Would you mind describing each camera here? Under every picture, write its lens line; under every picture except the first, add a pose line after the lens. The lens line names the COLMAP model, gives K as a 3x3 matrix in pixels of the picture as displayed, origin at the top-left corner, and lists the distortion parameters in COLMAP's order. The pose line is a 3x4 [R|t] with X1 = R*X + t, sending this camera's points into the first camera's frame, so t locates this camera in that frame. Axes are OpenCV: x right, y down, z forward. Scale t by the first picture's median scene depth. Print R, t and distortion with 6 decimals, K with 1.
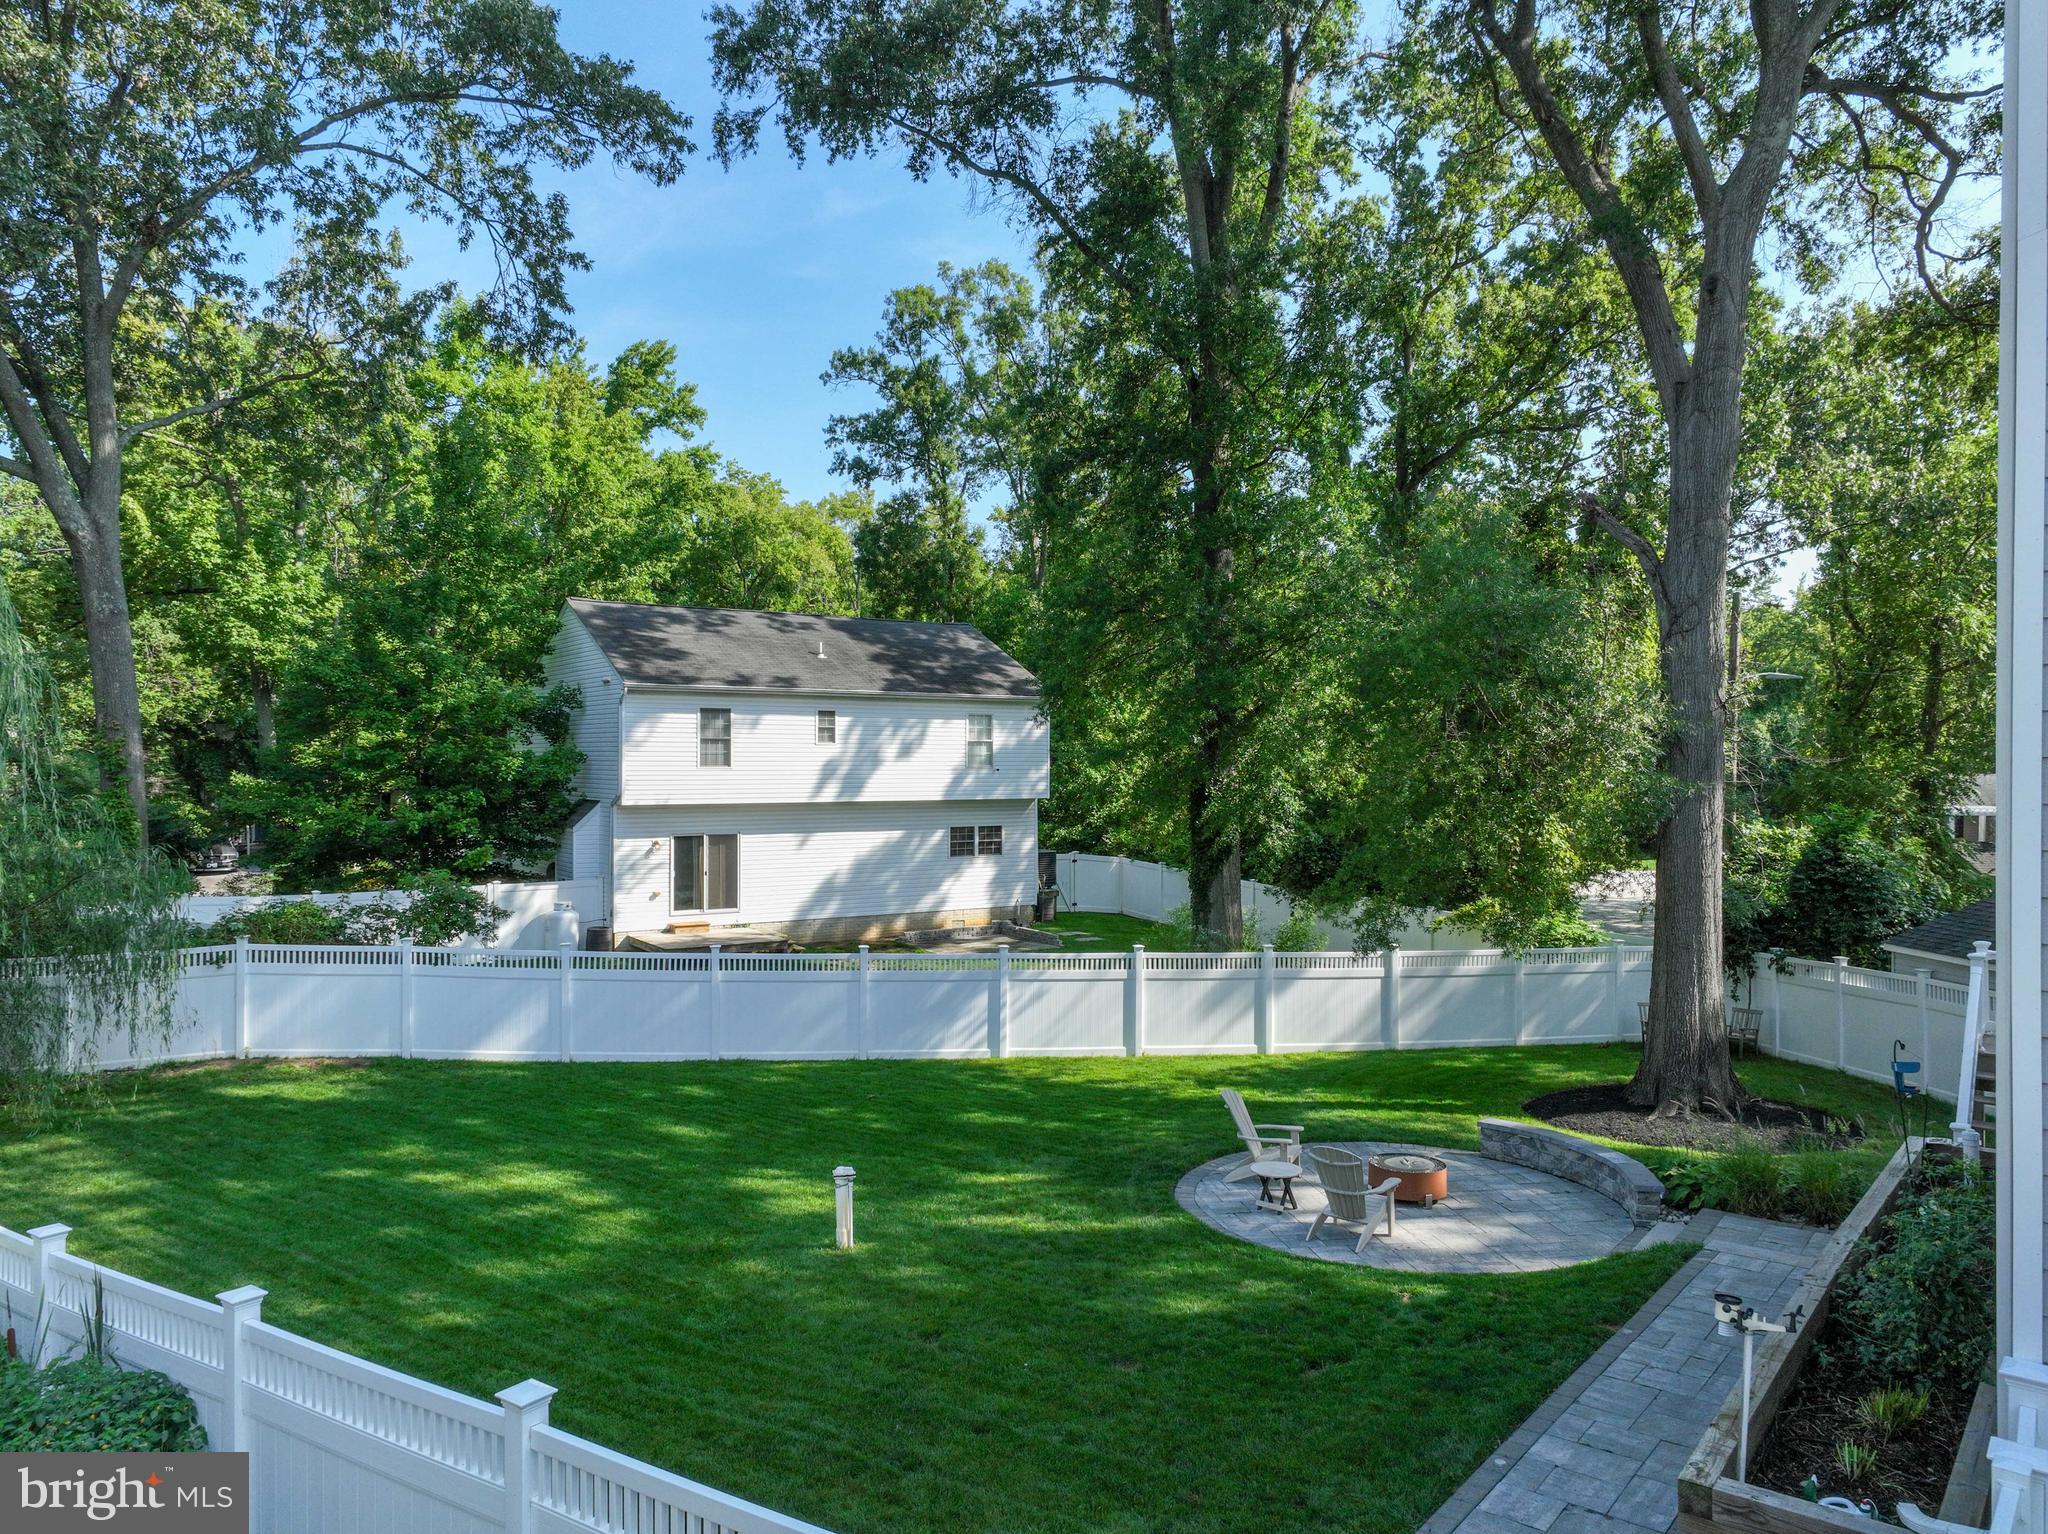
lens RADIAL K [[1432.8, 0, 1025.9], [0, 1432.8, 756.1], [0, 0, 1]] dist [0.002070, 0.008218]
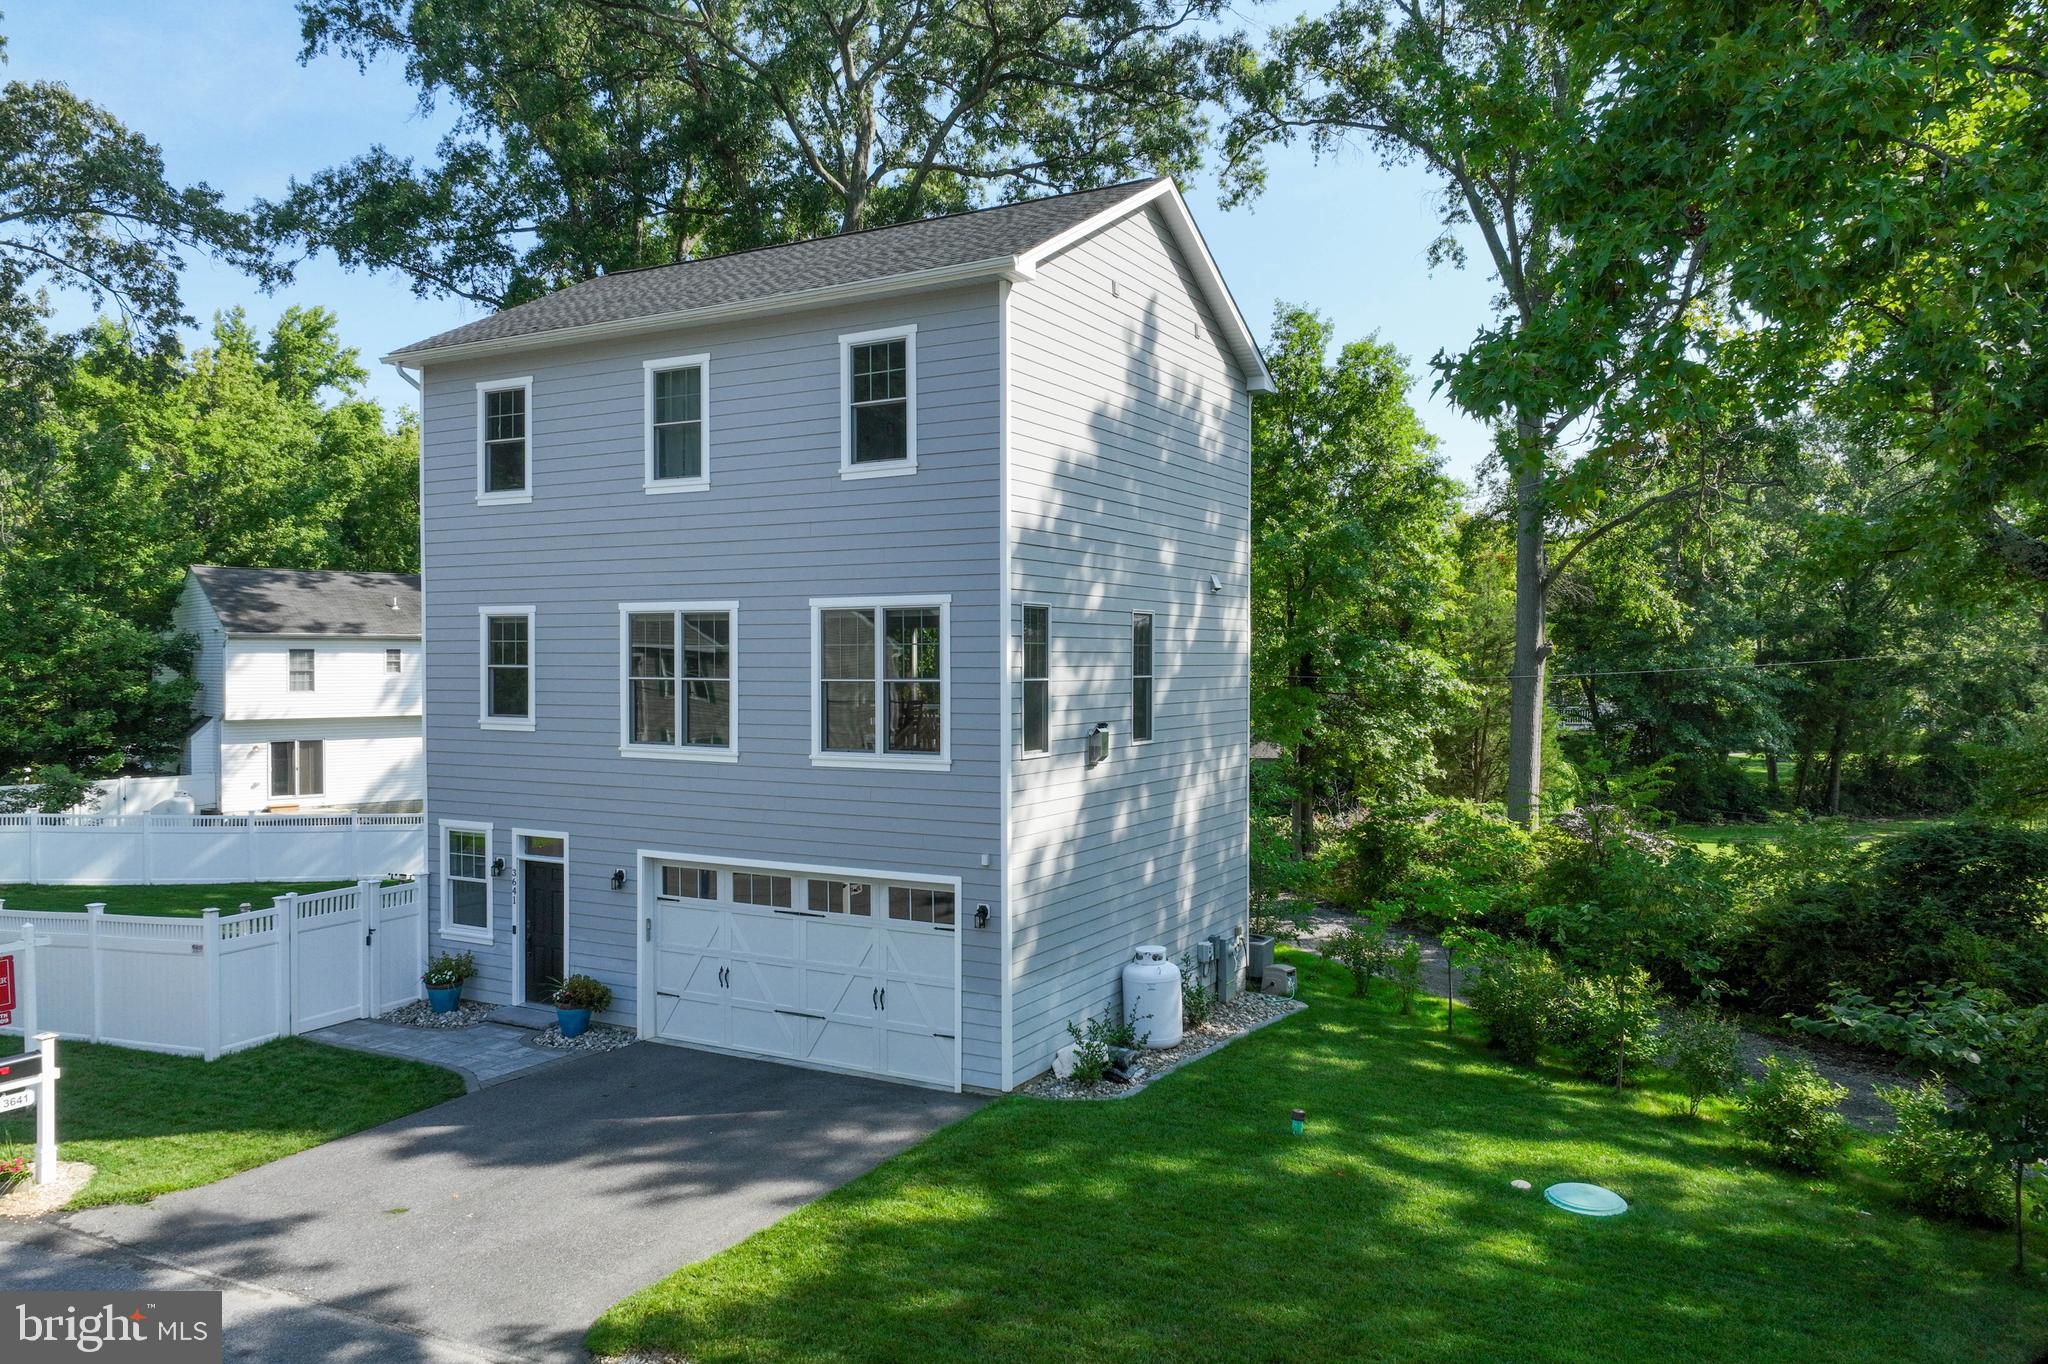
lens RADIAL K [[1417.7, 0, 1030.9], [0, 1417.7, 675.6], [0, 0, 1]] dist [-0.001943, 0.007594]
pose [[0.987326, -0.007493, 0.158525, 0.264973], [0.005170, 0.999873, 0.015063, -0.025193], [-0.158618, -0.014053, 0.987240, -0.468641]]
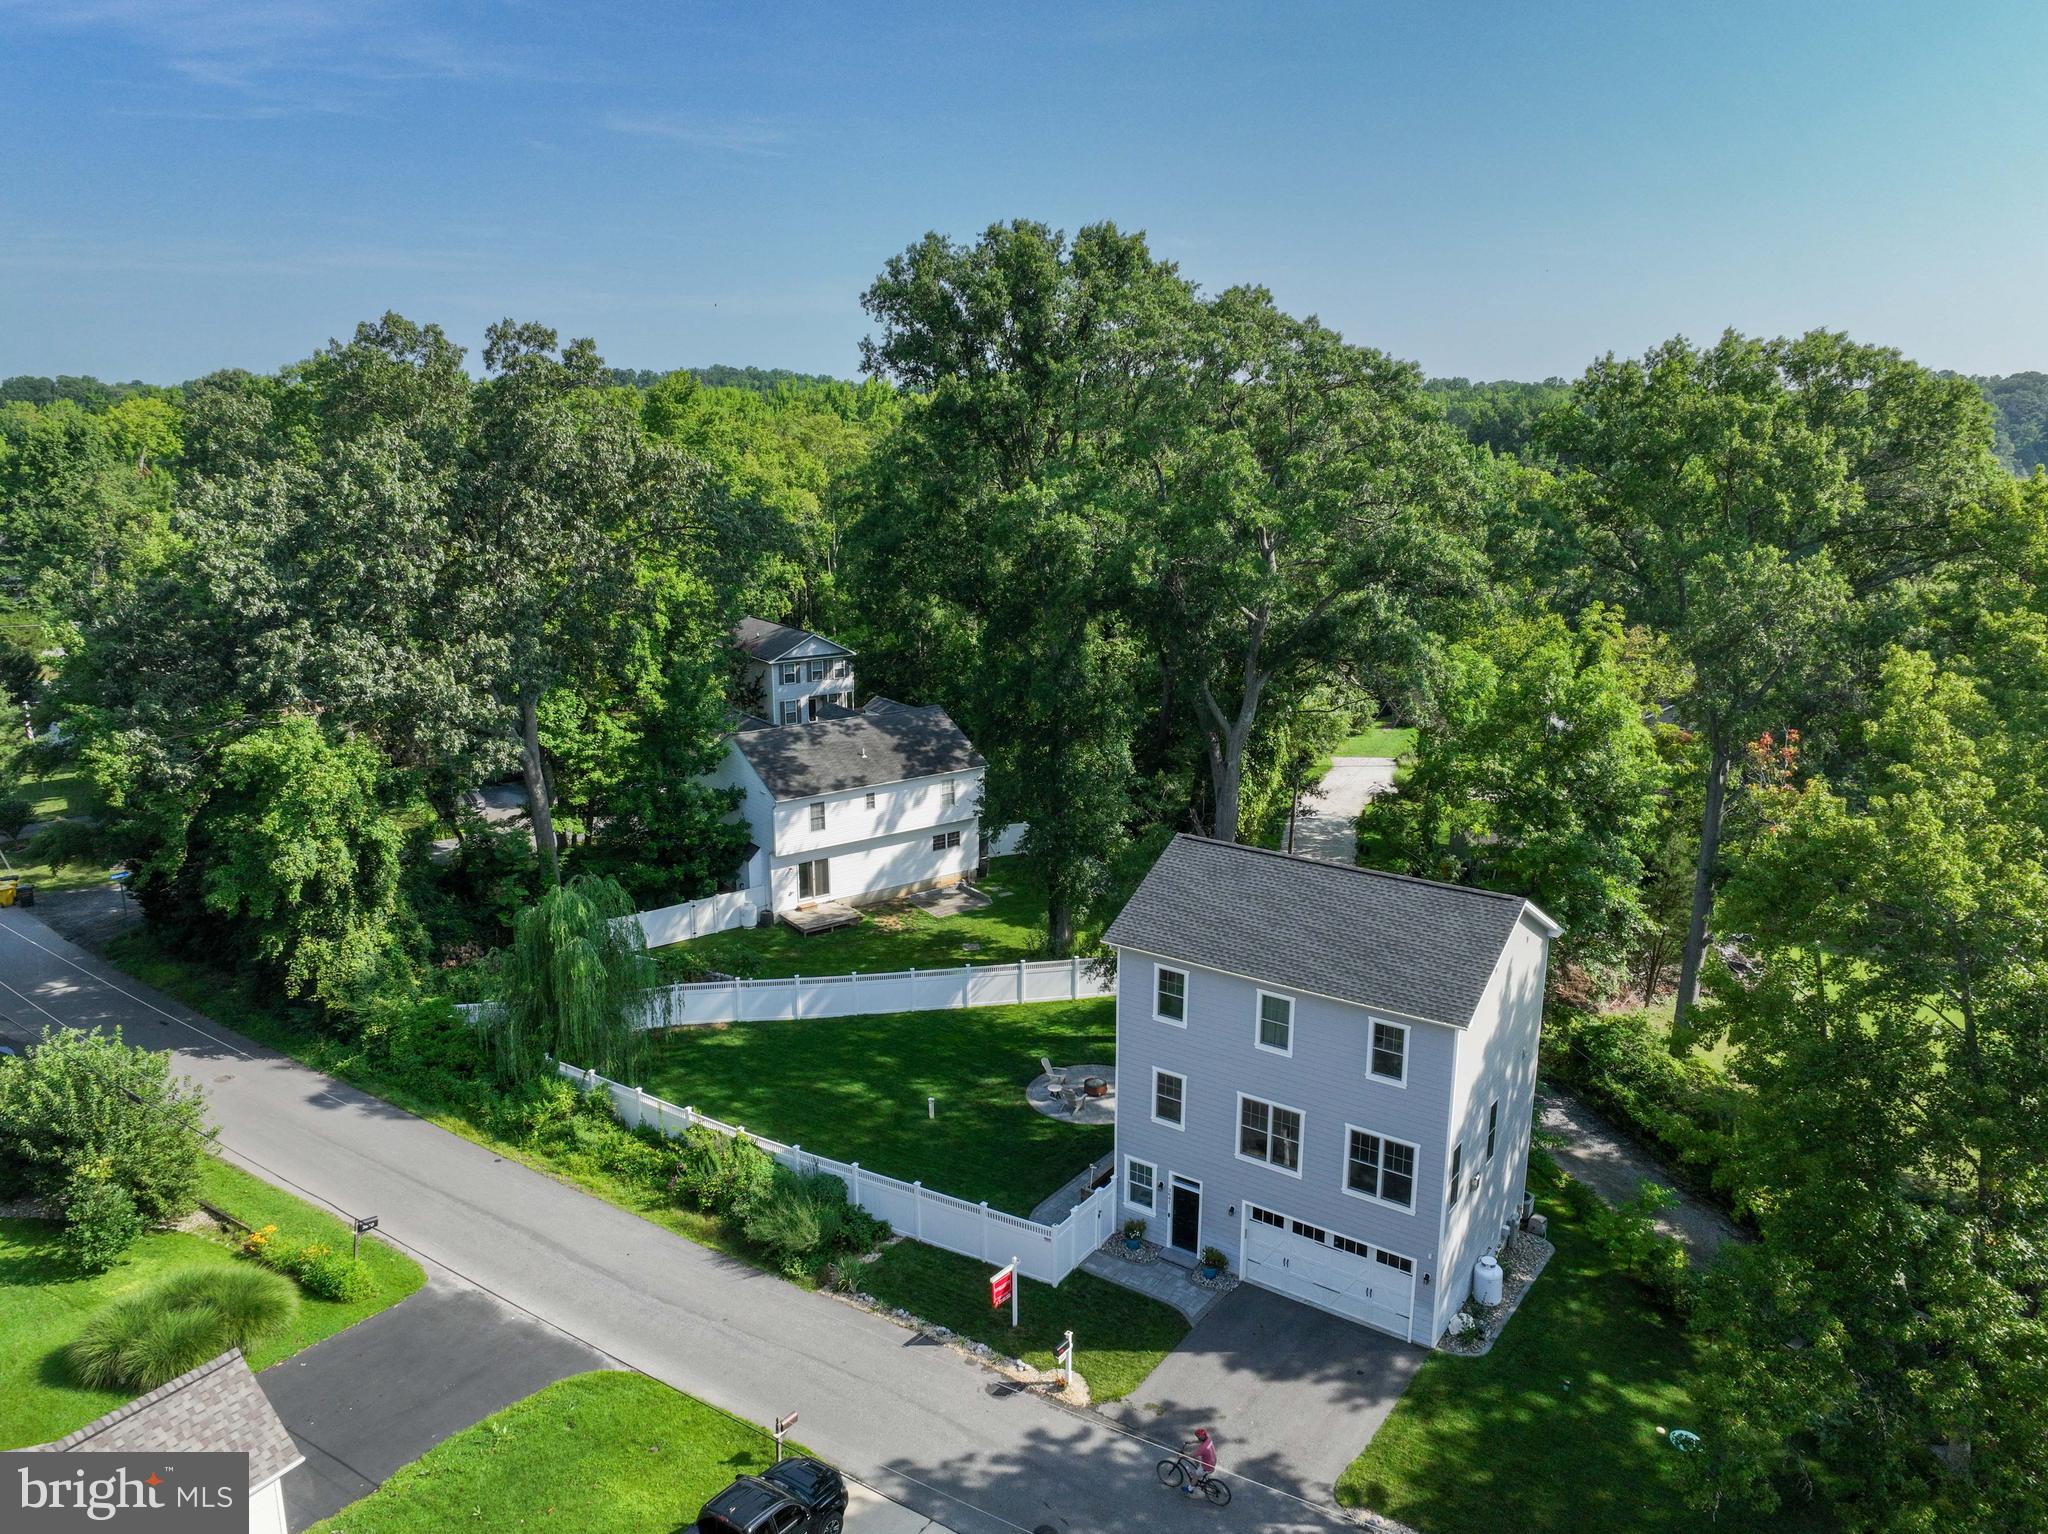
lens RADIAL K [[1432.8, 0, 1022.4], [0, 1432.8, 758.2], [0, 0, 1]] dist [0.002070, 0.008218]
pose [[0.998896, -0.015471, 0.044366, -0.019259], [0.004519, 0.971492, 0.237030, -0.569166], [-0.046768, -0.236568, 0.970489, -0.939144]]
